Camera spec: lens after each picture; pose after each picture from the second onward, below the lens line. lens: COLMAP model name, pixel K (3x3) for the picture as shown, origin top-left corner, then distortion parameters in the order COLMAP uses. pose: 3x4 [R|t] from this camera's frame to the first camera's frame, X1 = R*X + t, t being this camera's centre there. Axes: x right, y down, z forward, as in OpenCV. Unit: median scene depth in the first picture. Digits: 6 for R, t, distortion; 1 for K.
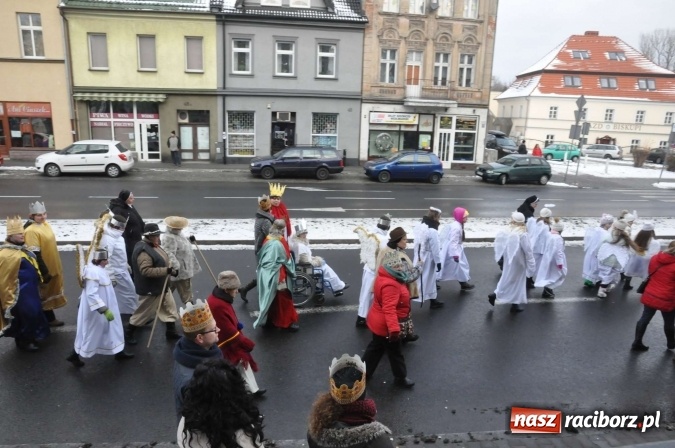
lens RADIAL K [[470.5, 0, 335.8], [0, 470.5, 226.9], [0, 0, 1]] dist [-0.119168, 0.090482]
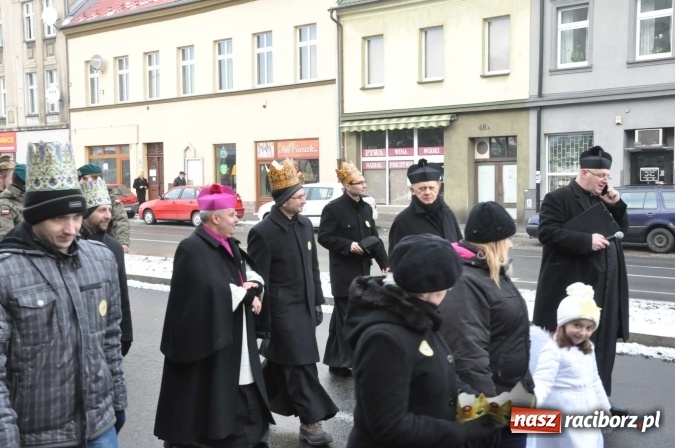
lens RADIAL K [[815.8, 0, 337.8], [0, 815.8, 226.5], [0, 0, 1]] dist [0.027359, 0.277250]
pose [[0.669881, 0.002047, -0.742465, 0.354635], [-0.147290, 0.980488, -0.130188, 0.030477], [0.727712, 0.196568, 0.657112, 0.183562]]
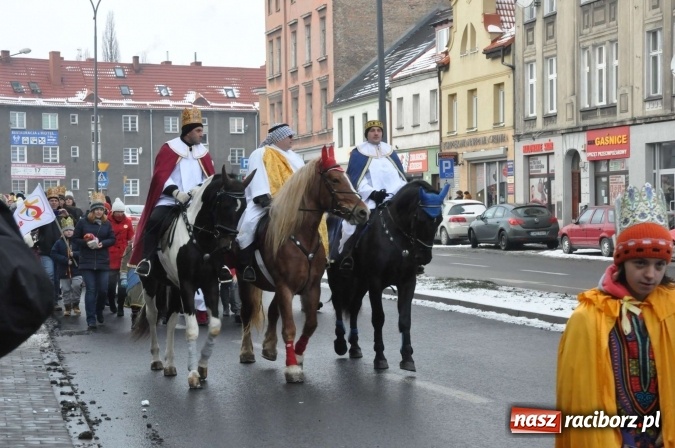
lens RADIAL K [[1494.1, 0, 337.5], [0, 1494.1, 224.0], [0, 0, 1]] dist [0.315524, 0.165495]
pose [[0.125363, -0.029676, -0.991667, 0.557486], [-0.218812, 0.974112, -0.056812, 0.034503], [0.967680, 0.224111, 0.115624, 0.216494]]
